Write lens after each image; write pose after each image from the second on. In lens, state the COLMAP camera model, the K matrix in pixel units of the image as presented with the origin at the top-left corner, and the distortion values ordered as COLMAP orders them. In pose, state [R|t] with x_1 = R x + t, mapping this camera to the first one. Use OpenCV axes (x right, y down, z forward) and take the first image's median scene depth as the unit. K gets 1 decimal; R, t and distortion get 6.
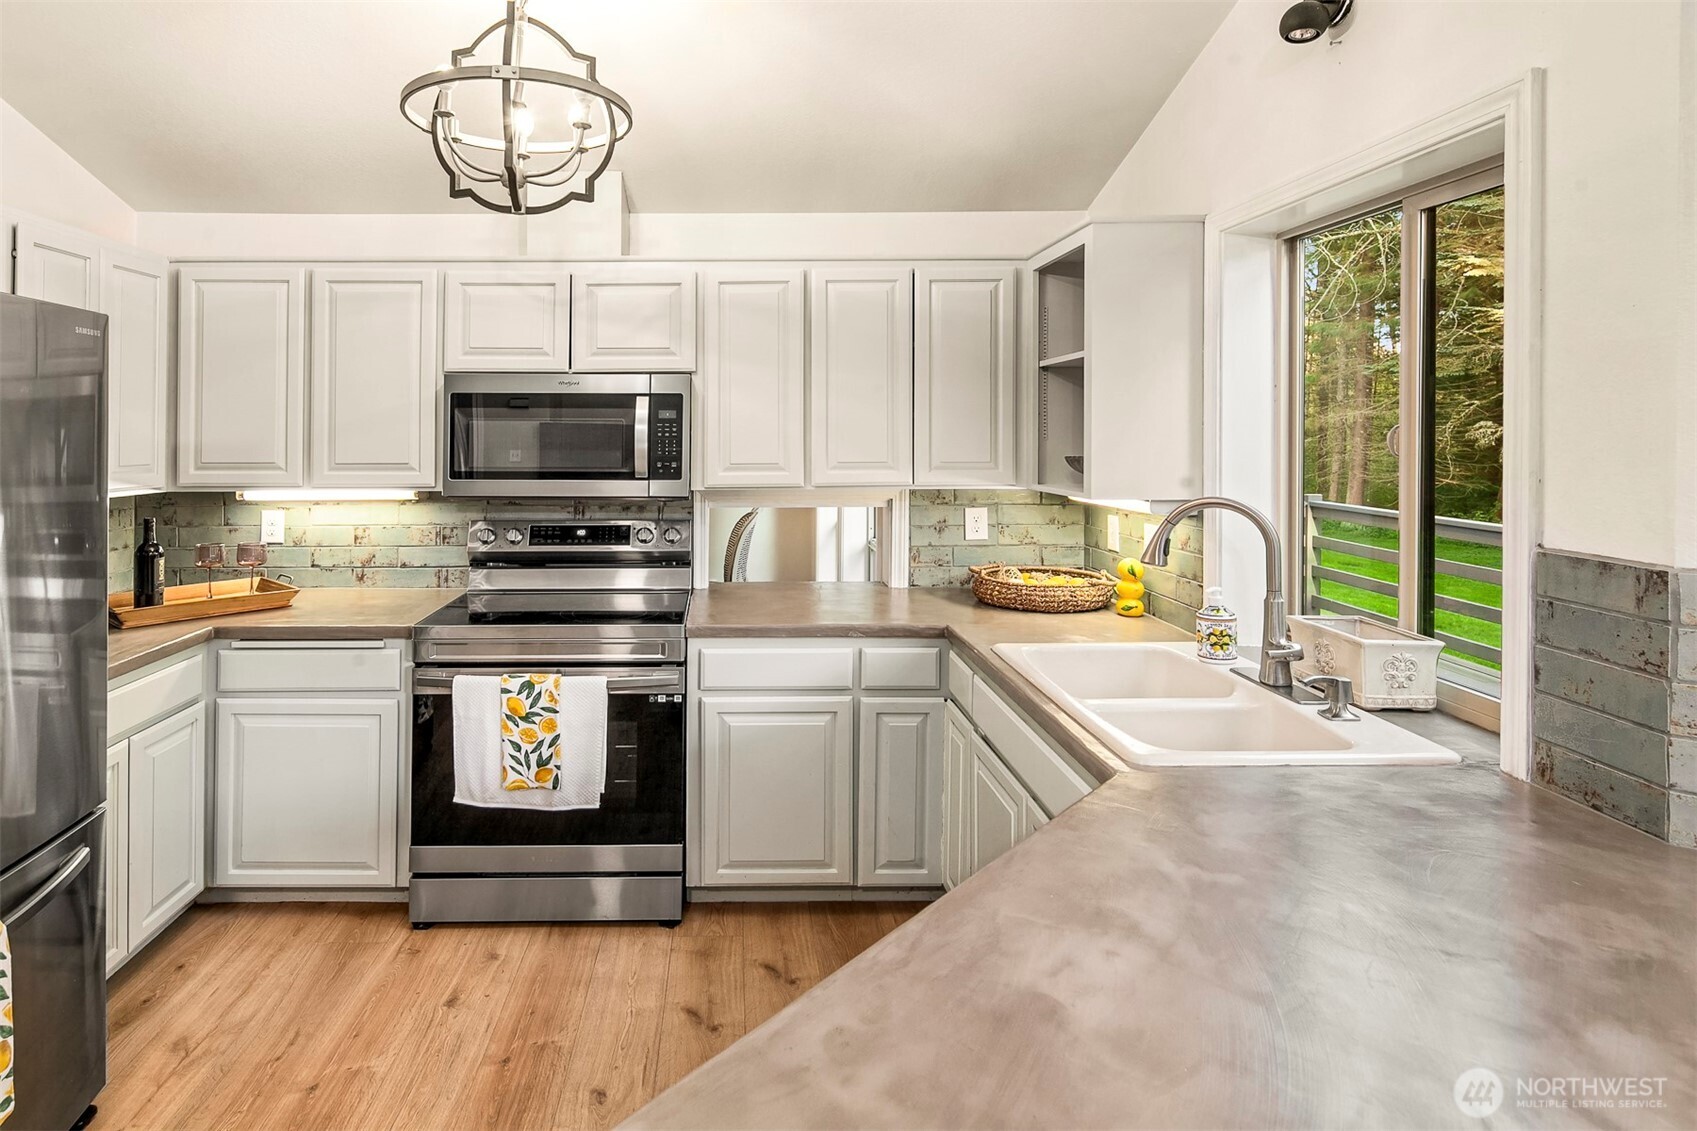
lens RADIAL K [[885.1, 0, 847.6], [0, 885.1, 435.2], [0, 0, 1]] dist [-0.001282, -0.000814]
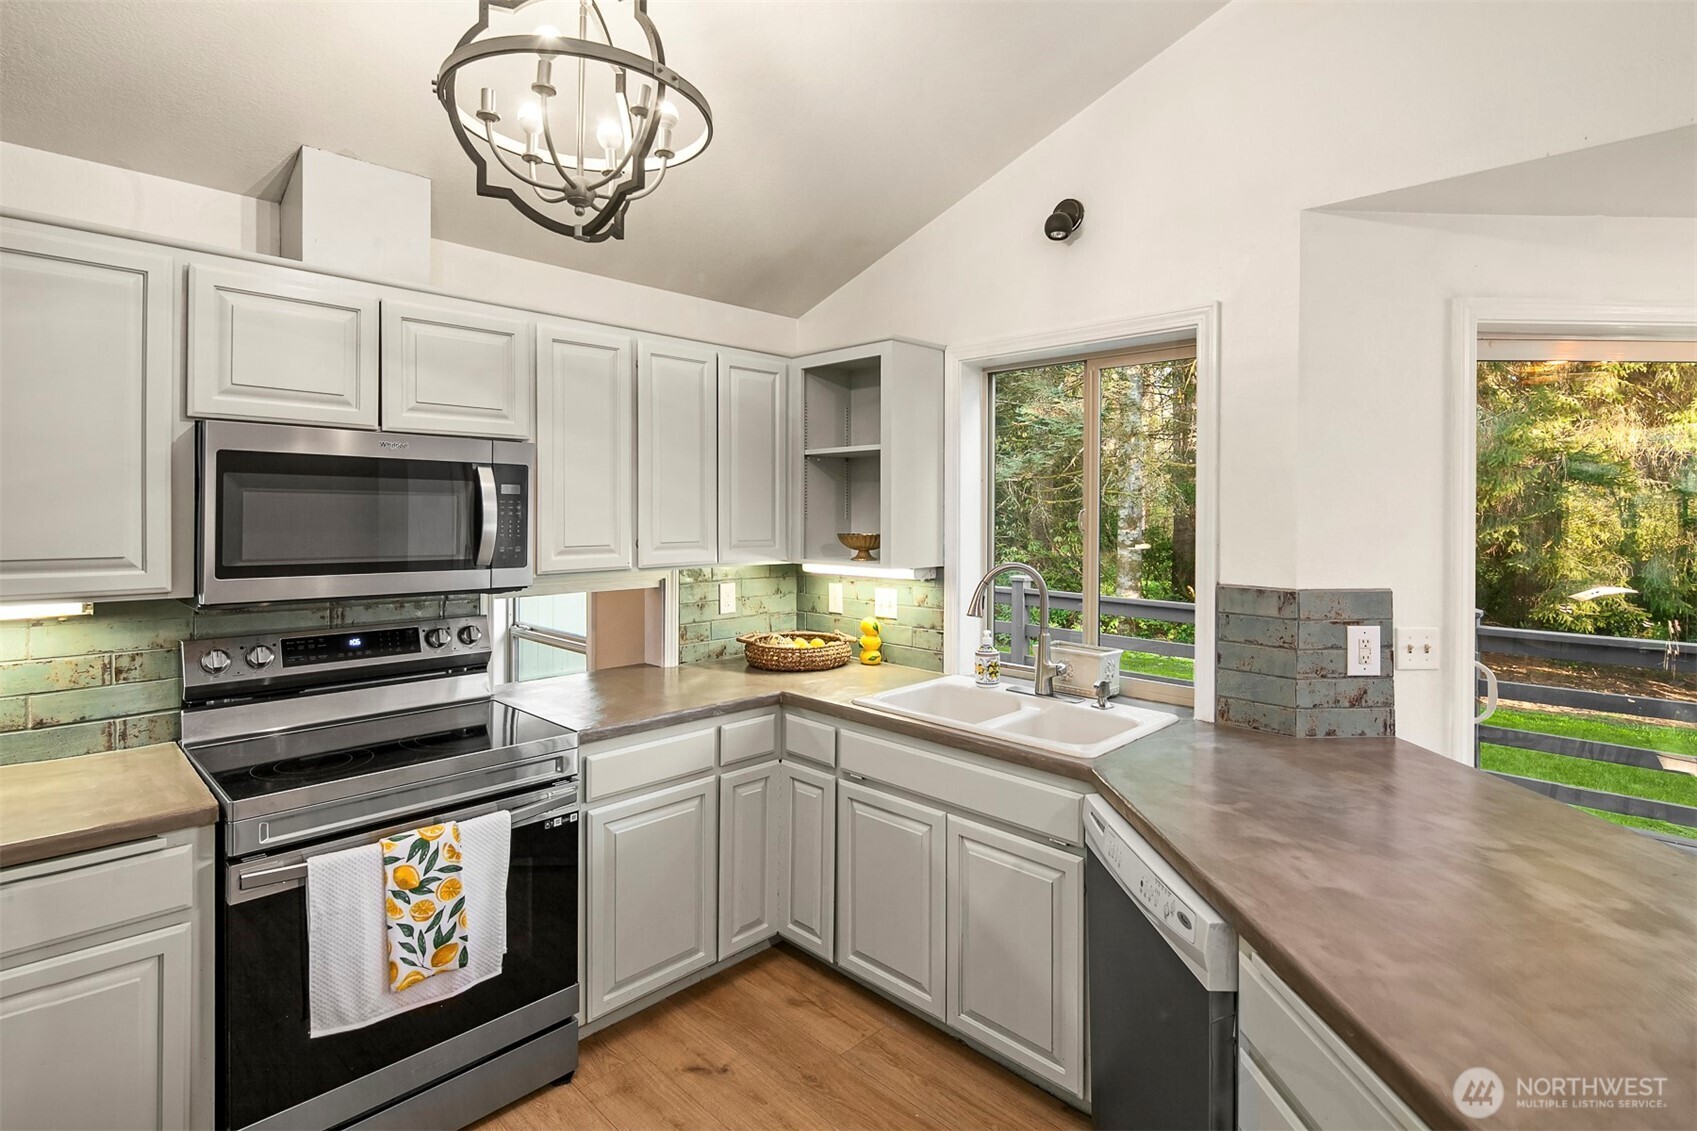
lens RADIAL K [[835.8, 0, 849.6], [0, 835.8, 521.2], [0, 0, 1]] dist [-0.000589, -0.000563]
pose [[0.720762, -0.001462, 0.693181, -0.559489], [-0.006082, 0.999946, 0.008433, -0.002194], [-0.693156, -0.010294, 0.720714, 0.220596]]
